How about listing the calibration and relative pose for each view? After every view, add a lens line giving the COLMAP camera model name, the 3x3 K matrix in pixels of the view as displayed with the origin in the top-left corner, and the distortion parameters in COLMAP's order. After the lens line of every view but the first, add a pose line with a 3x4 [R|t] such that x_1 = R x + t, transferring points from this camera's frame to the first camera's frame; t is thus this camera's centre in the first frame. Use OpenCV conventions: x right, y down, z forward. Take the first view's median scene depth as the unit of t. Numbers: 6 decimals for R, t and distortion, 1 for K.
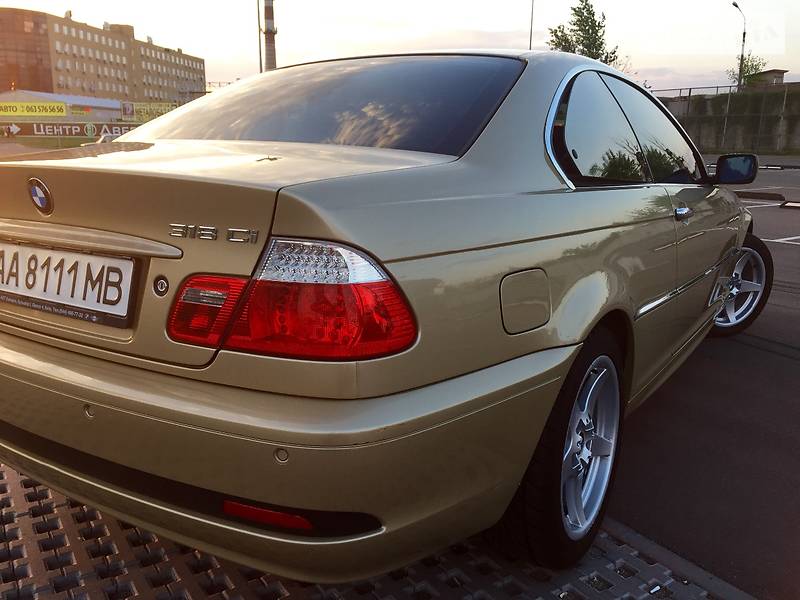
lens RADIAL K [[682.3, 0, 397.2], [0, 682.3, 297.6], [0, 0, 1]] dist [0.102421, -0.138229]
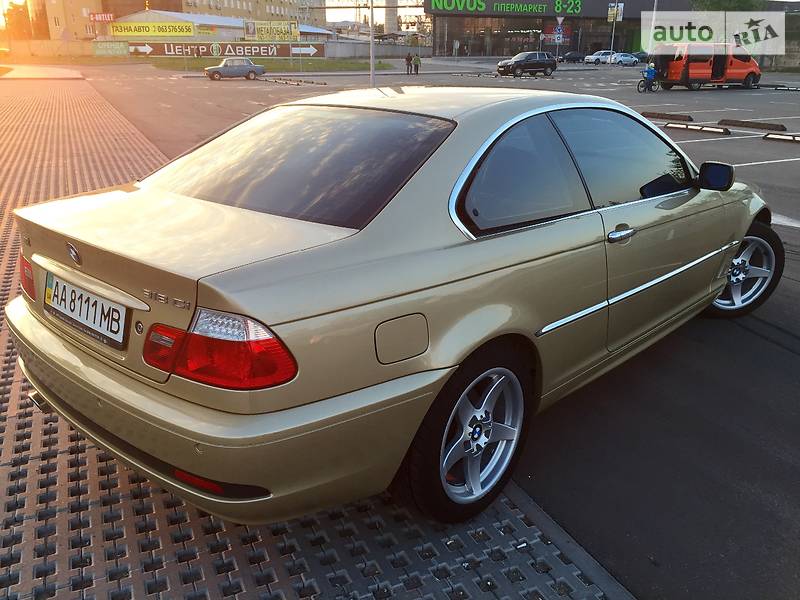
lens RADIAL K [[682.3, 0, 397.2], [0, 682.3, 297.6], [0, 0, 1]] dist [0.102421, -0.138229]
pose [[0.985841, 0.047731, -0.160748, 0.377648], [-0.028877, 0.992635, 0.117648, -0.228297], [0.165180, -0.111340, 0.979959, -0.320677]]
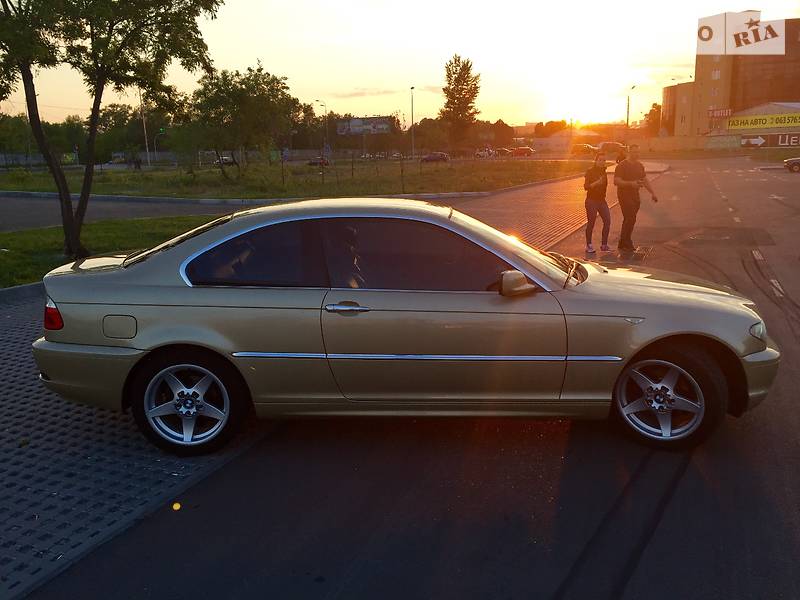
lens RADIAL K [[682.3, 0, 397.2], [0, 682.3, 297.6], [0, 0, 1]] dist [0.102421, -0.138229]
pose [[0.534417, 0.148603, -0.832055, 2.840090], [-0.155492, 0.984907, 0.076032, -0.455760], [0.830795, 0.088745, 0.549457, 0.397907]]
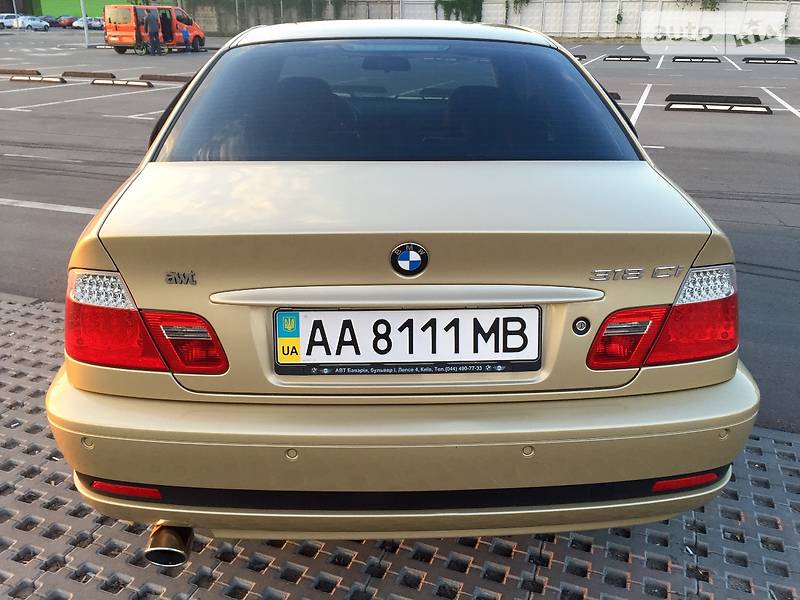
lens RADIAL K [[682.3, 0, 397.2], [0, 682.3, 297.6], [0, 0, 1]] dist [0.102421, -0.138229]
pose [[0.818862, -0.214022, 0.532597, -0.959767], [0.125879, 0.972257, 0.197159, -0.261215], [-0.560018, -0.094403, 0.823085, 0.211104]]
